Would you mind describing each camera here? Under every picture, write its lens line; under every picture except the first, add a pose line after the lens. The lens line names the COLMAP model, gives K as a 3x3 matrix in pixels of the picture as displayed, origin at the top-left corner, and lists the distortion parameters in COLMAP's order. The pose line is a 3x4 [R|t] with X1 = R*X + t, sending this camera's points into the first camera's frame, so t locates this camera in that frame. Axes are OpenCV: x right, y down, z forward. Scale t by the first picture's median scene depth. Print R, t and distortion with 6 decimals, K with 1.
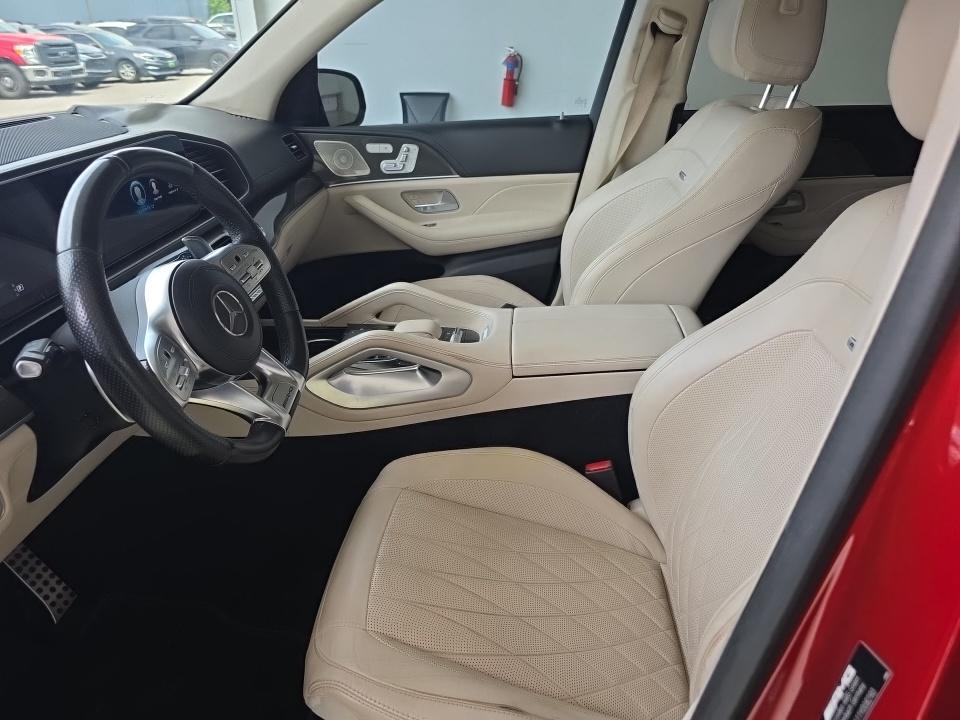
lens RADIAL K [[644.1, 0, 480.5], [0, 644.1, 357.6], [0, 0, 1]] dist [0.021610, -0.000558]
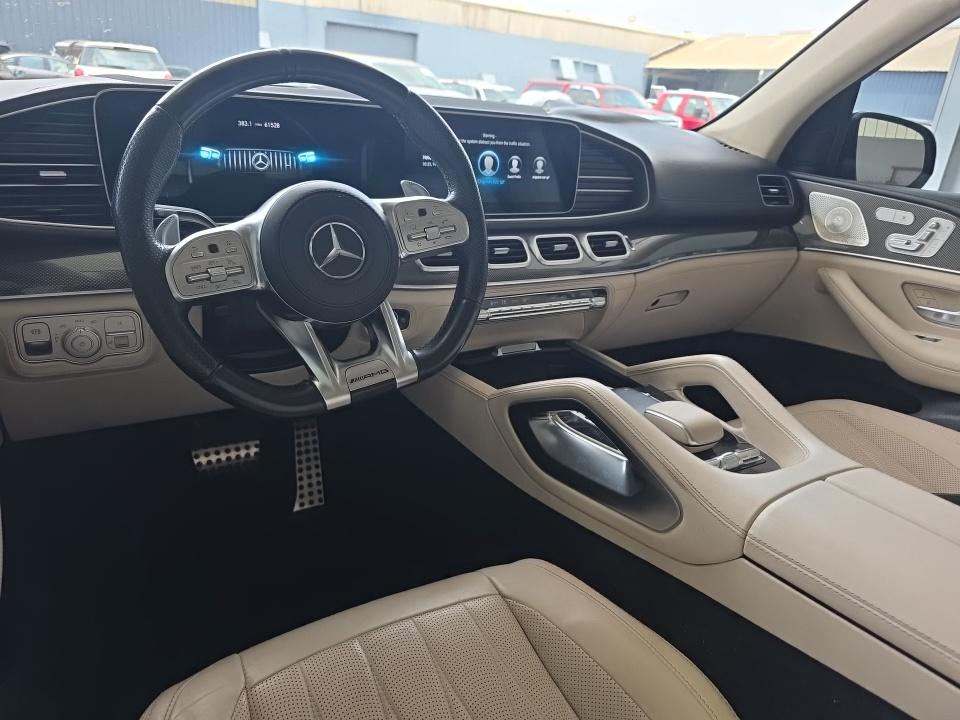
lens RADIAL K [[644.1, 0, 479.2], [0, 644.1, 362.0], [0, 0, 1]] dist [0.021610, -0.000558]
pose [[0.588106, 0.358733, -0.724874, 0.153038], [-0.440017, 0.893920, 0.085396, -0.036350], [0.678614, 0.268735, 0.683568, 0.231013]]
